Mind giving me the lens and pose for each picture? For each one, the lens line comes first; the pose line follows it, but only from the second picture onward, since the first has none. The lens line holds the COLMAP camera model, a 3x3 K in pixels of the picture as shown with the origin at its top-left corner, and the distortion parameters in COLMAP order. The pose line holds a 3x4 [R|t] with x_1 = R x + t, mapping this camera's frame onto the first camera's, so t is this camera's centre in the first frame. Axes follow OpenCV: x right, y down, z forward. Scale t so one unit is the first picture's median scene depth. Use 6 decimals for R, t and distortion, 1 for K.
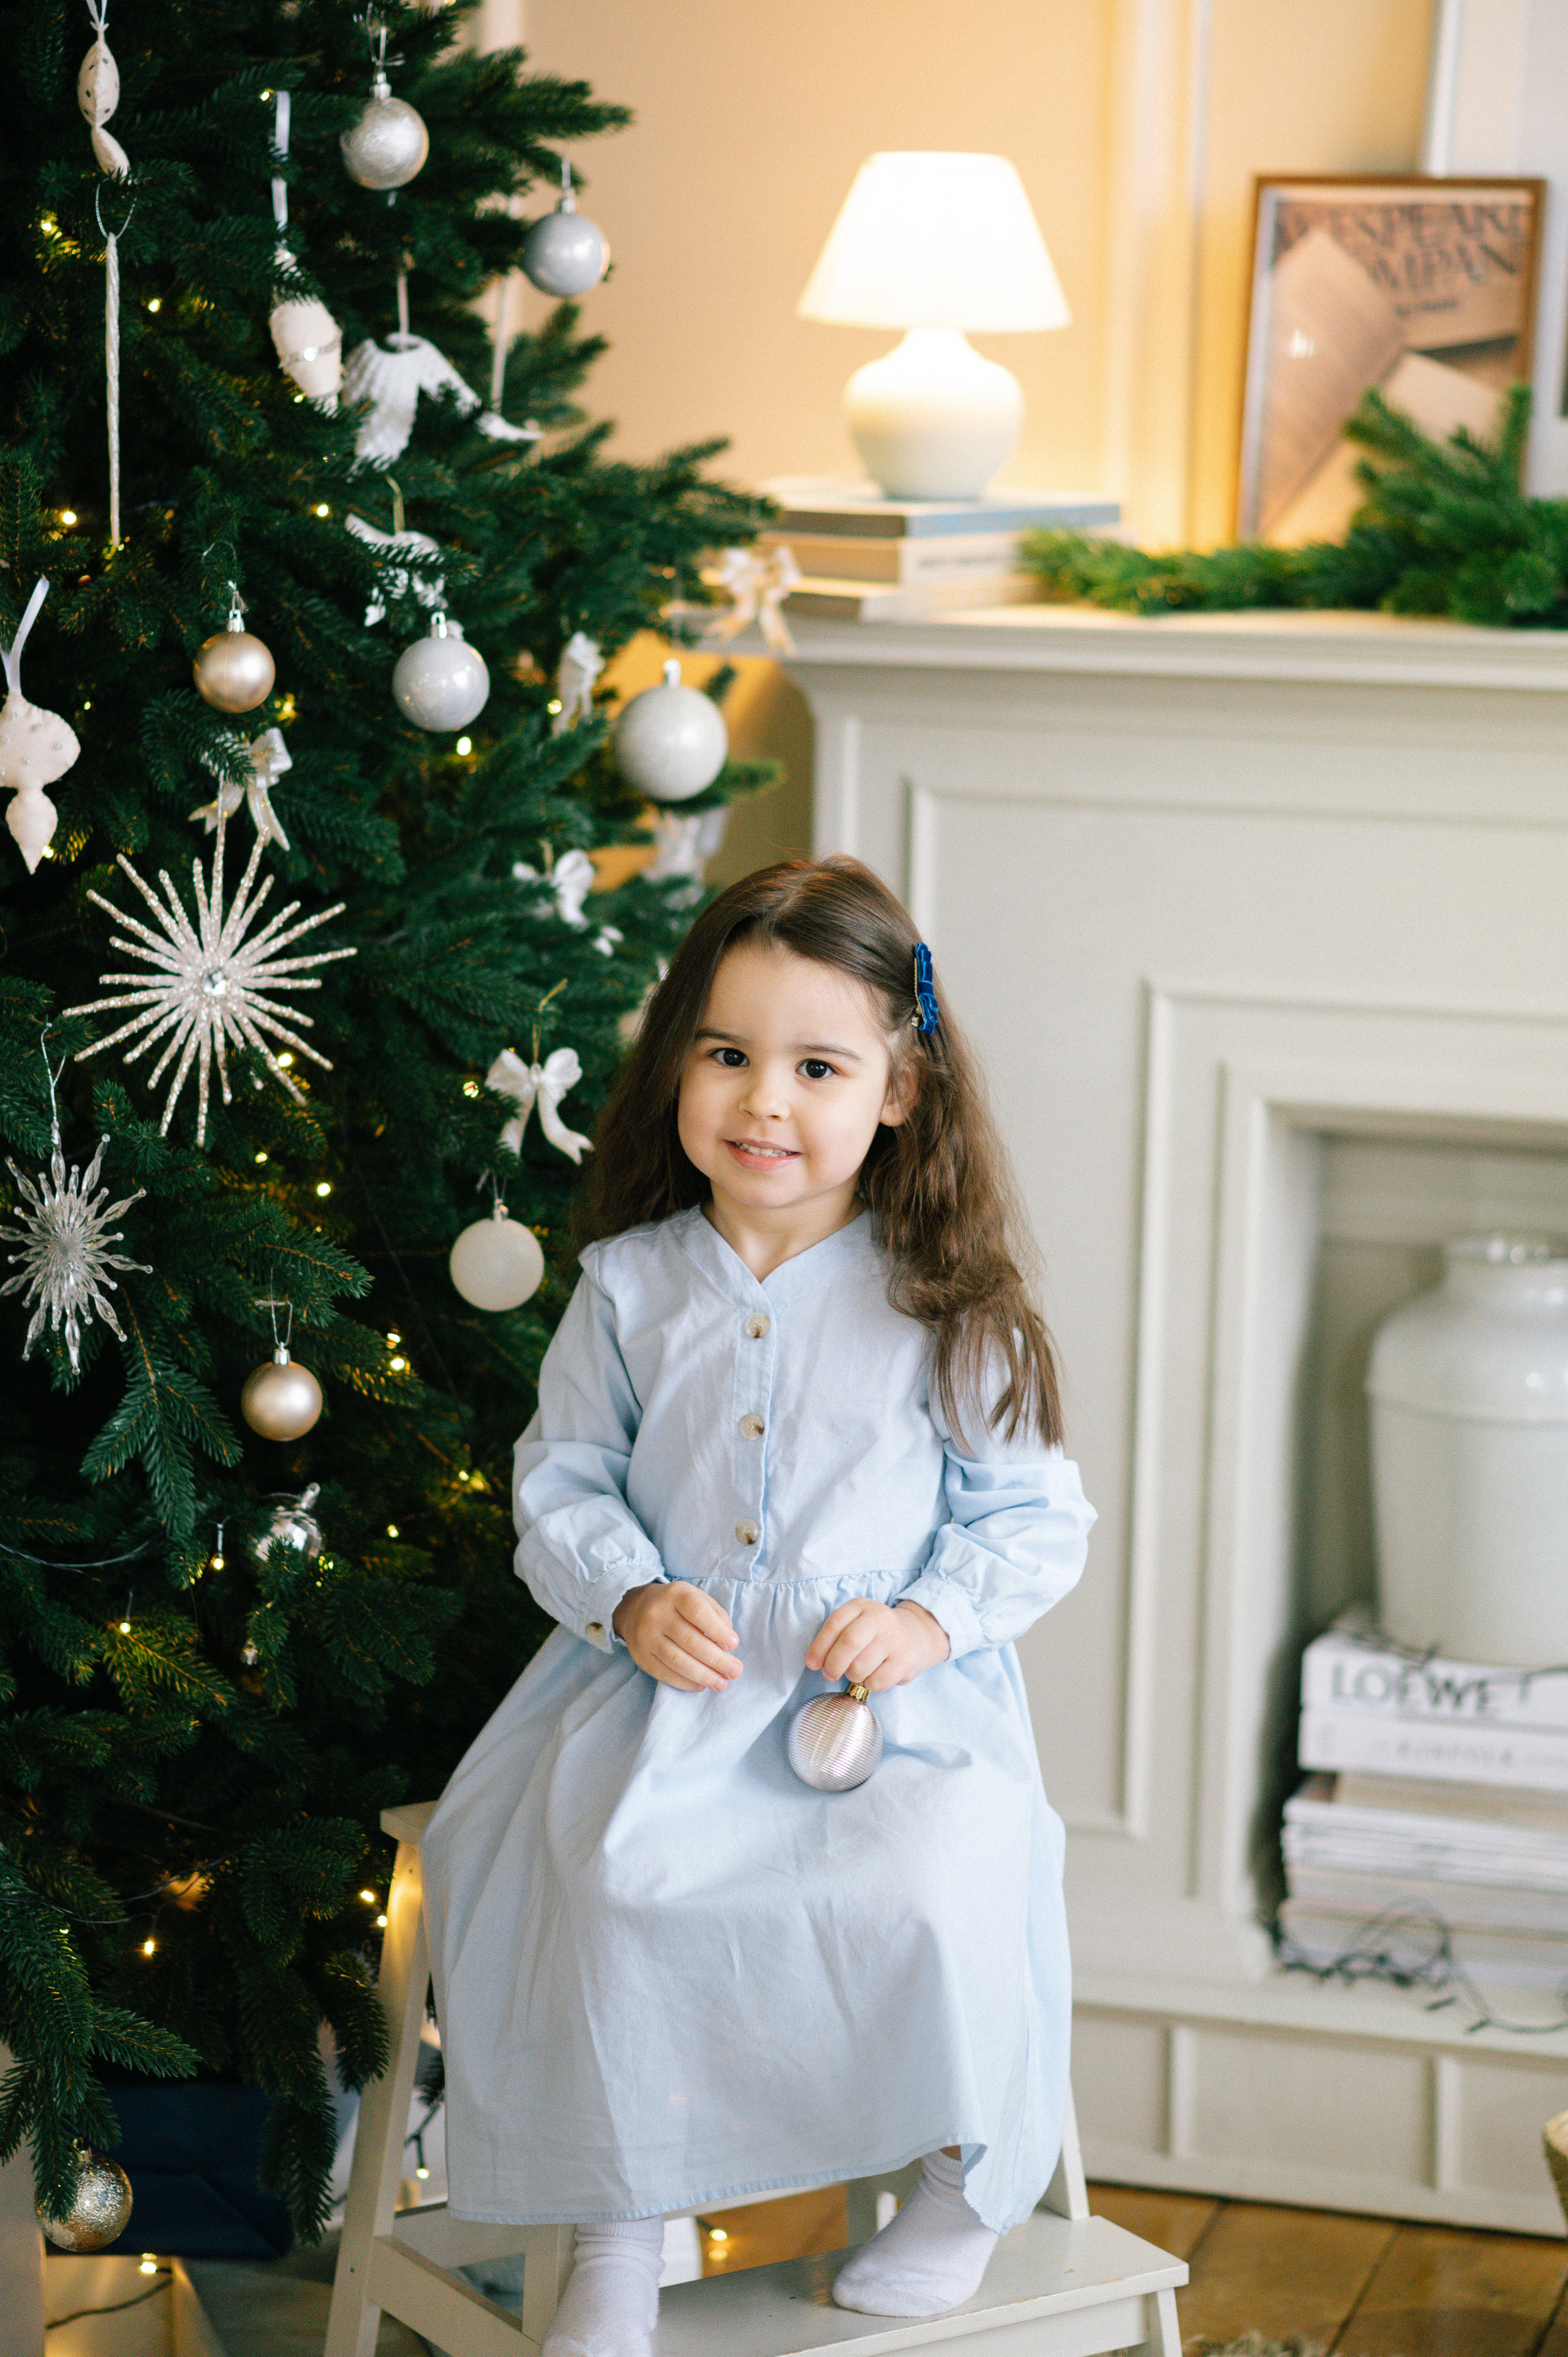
lens RADIAL K [[5820.4, 0, 780.1], [0, 5820.4, 1152.9], [0, 0, 1]] dist [0.030681, 0.761074]
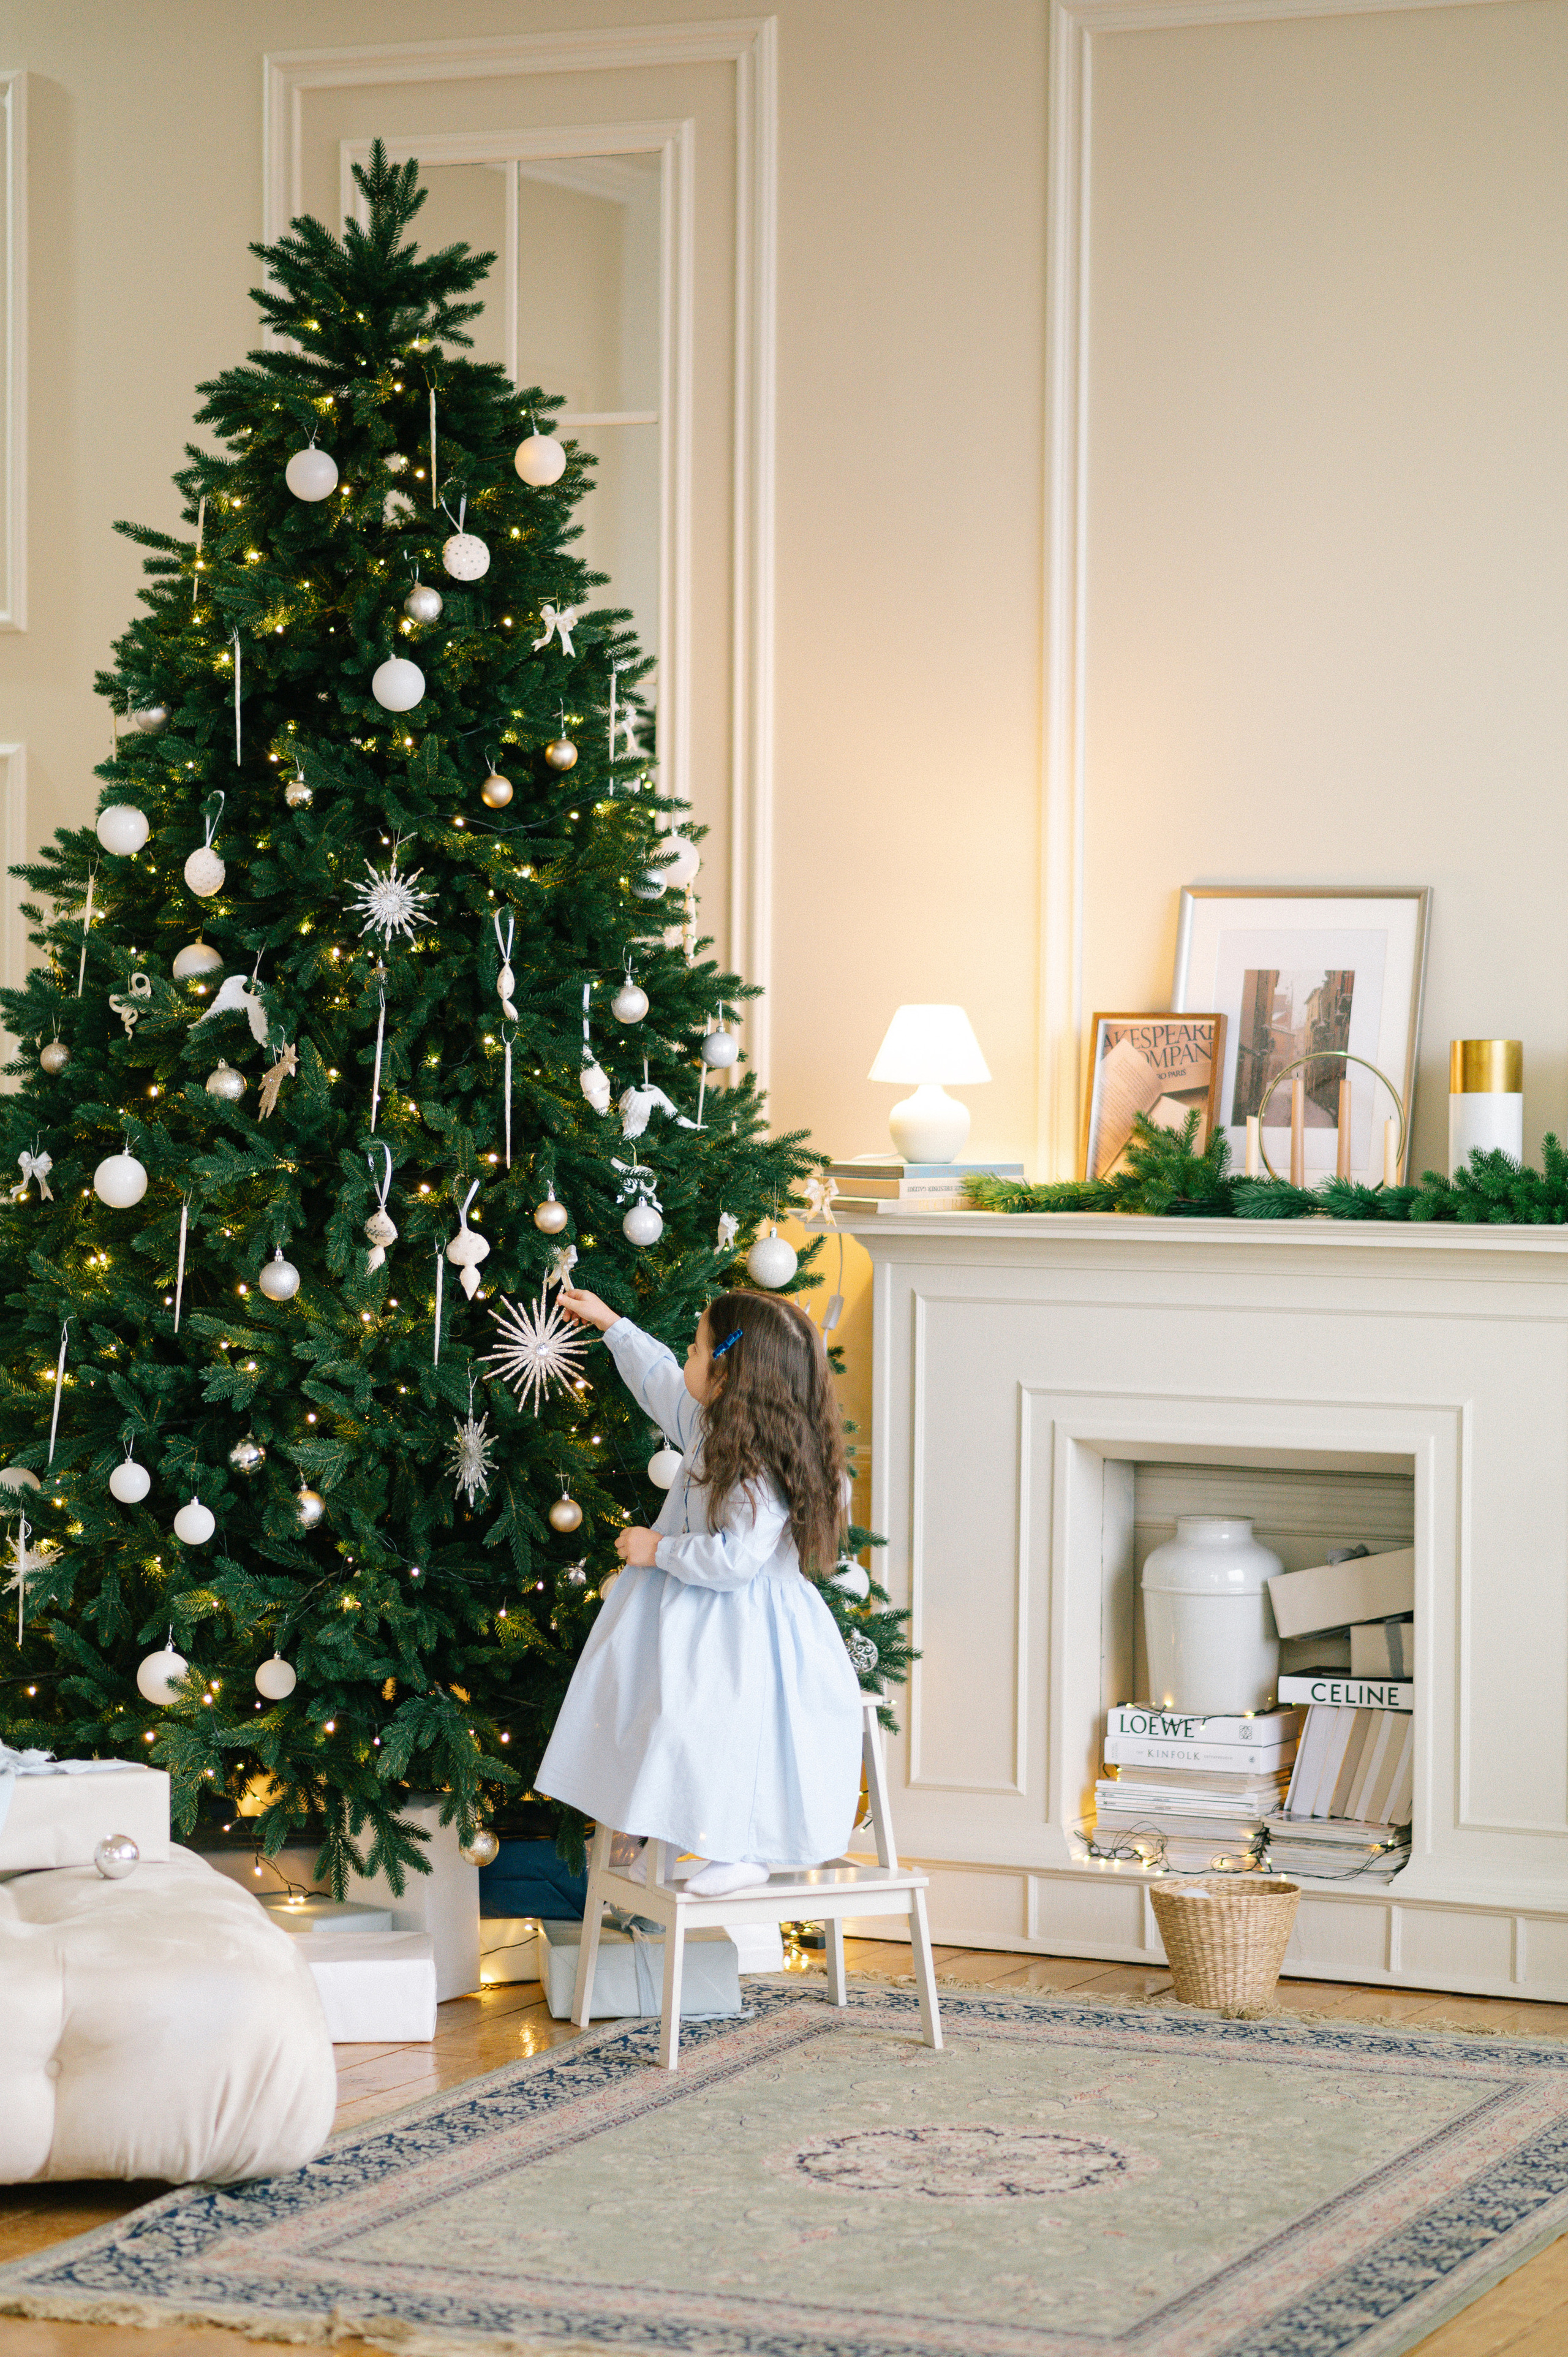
lens RADIAL K [[5820.4, 0, 780.1], [0, 5820.4, 1152.9], [0, 0, 1]] dist [0.030681, 0.761074]
pose [[0.987152, -0.004968, -0.159705, 0.364586], [-0.017620, 0.990035, -0.139712, 0.214752], [0.158808, 0.140731, 0.977228, -1.285136]]
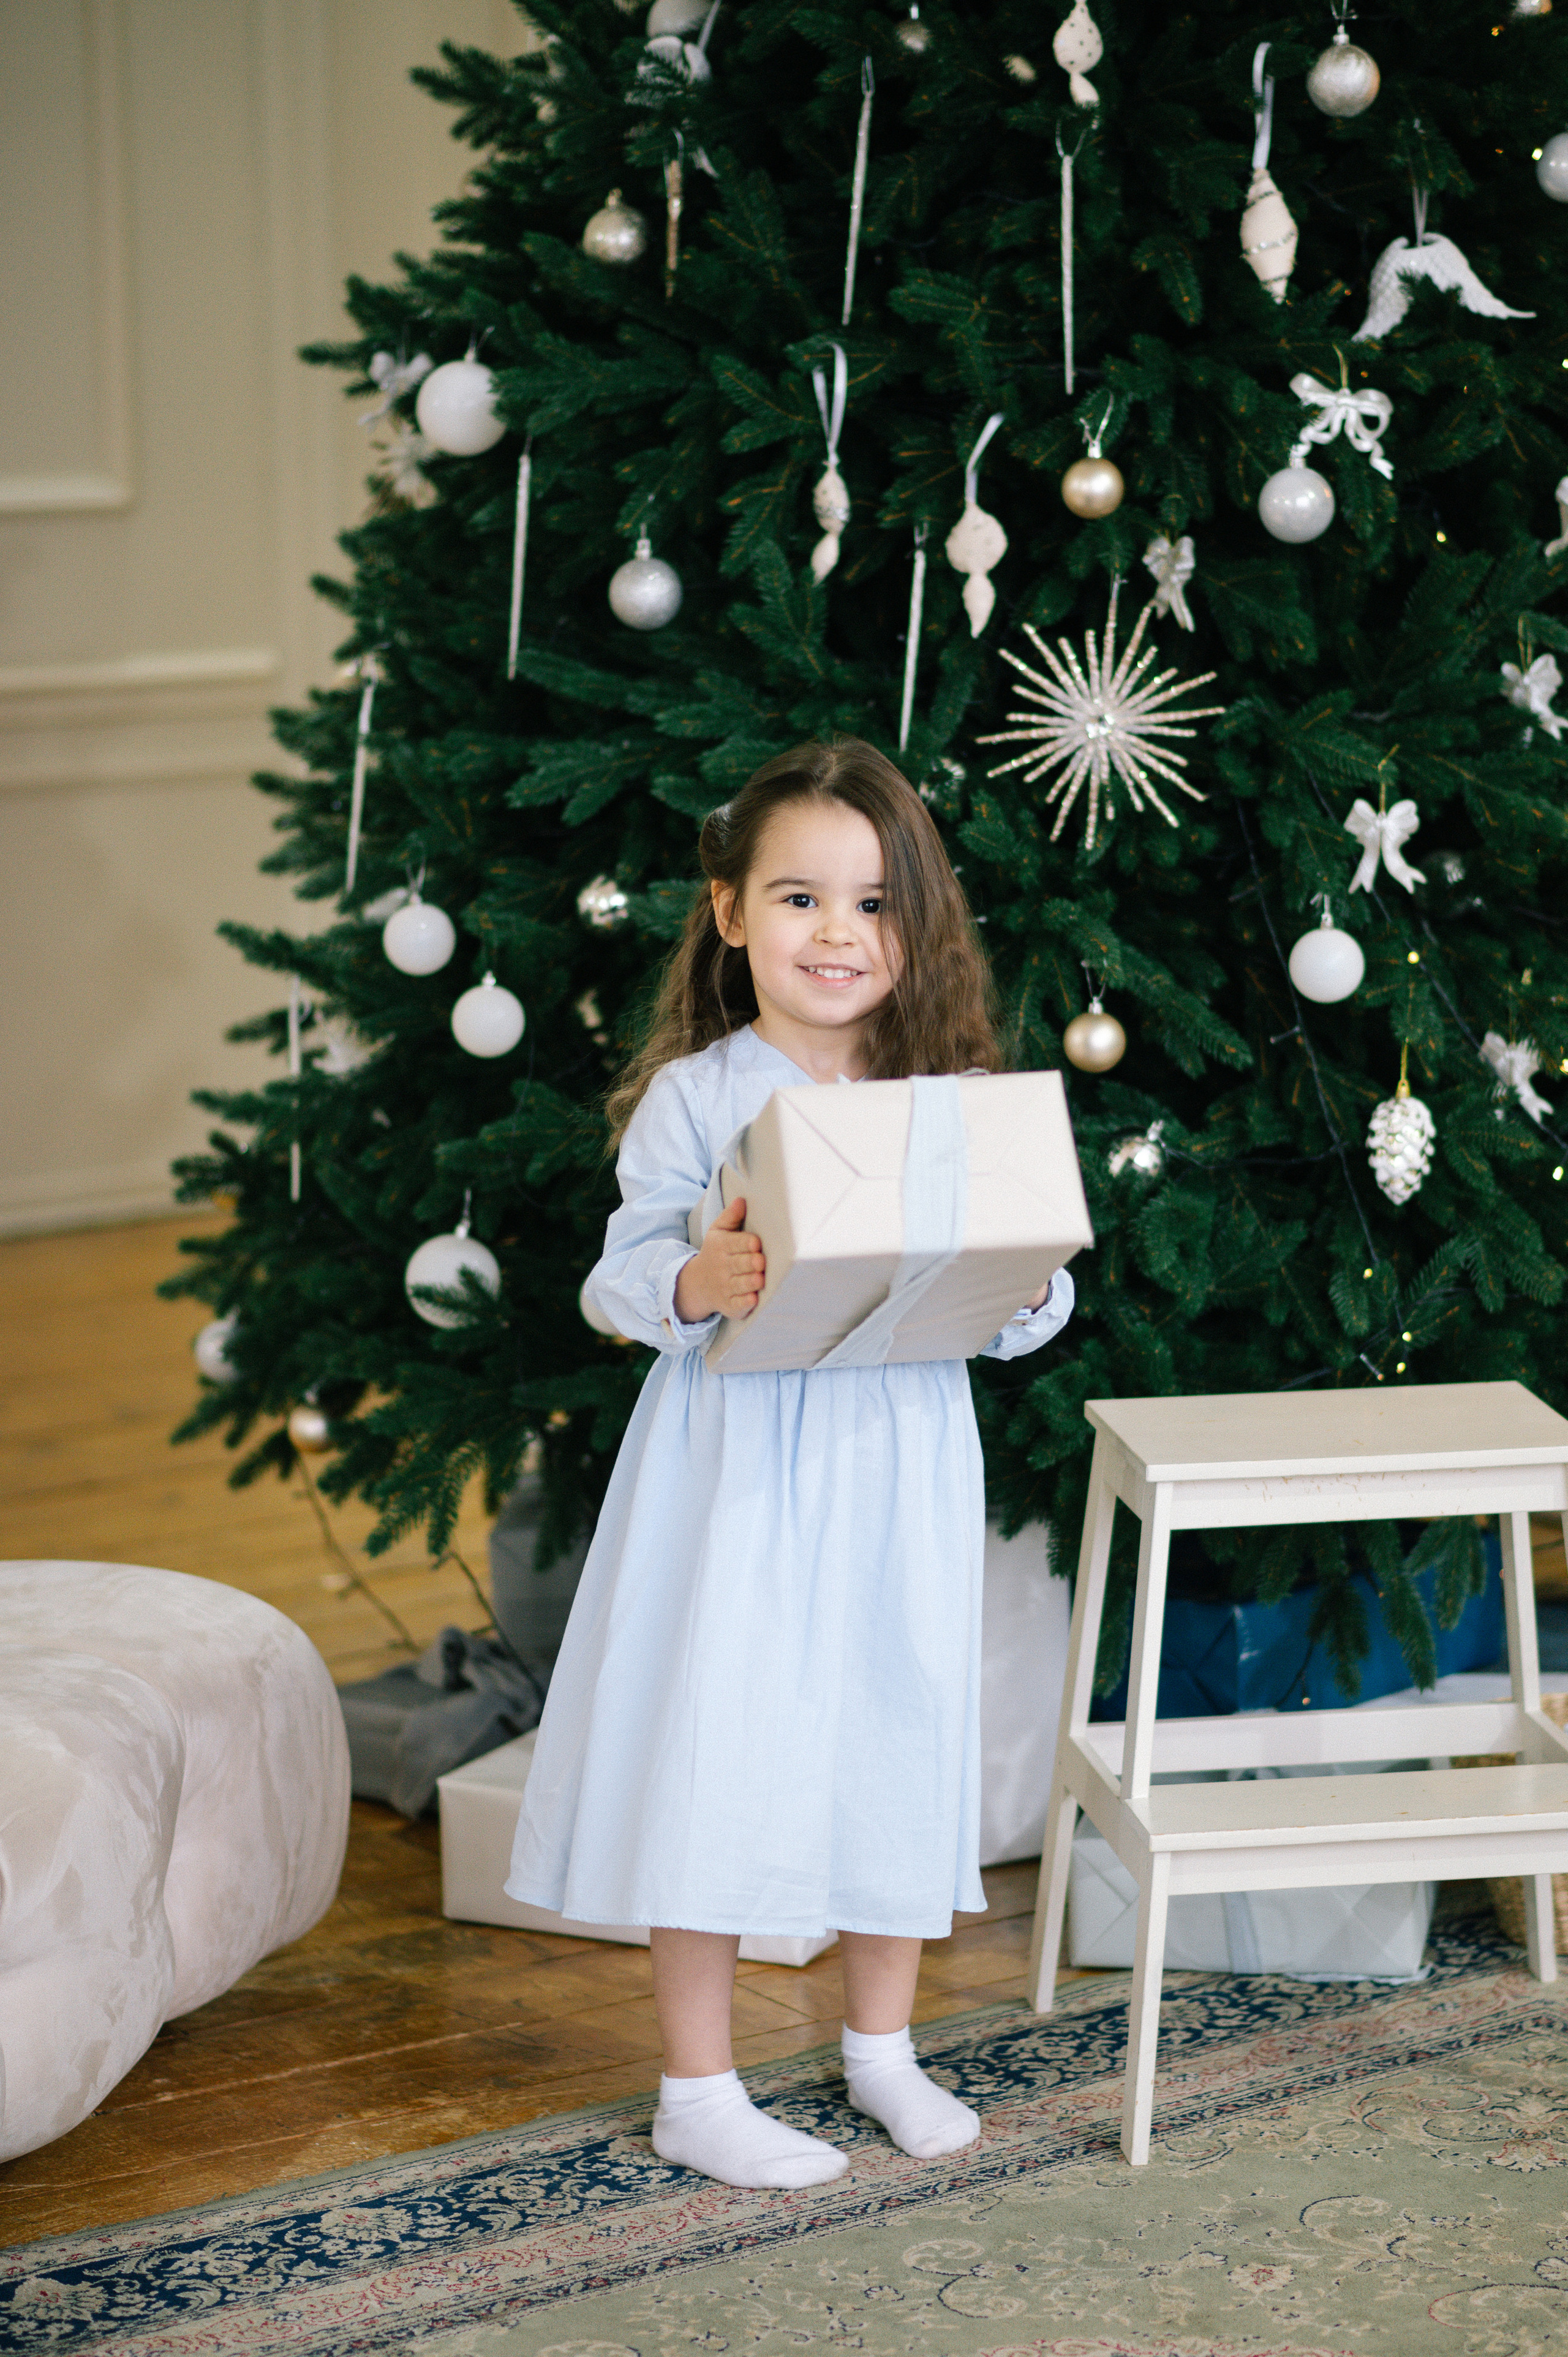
lens RADIAL K [[5959.9, 0, 781.3], [0, 5959.9, 1296.2], [0, 0, 1]] dist [-0.020613, 0.318733]
pose [[0.772807, 0.103330, -0.626173, 0.659454], [-0.089585, 0.994538, 0.053553, 0.031016], [0.628287, 0.014709, 0.777843, -0.083758]]
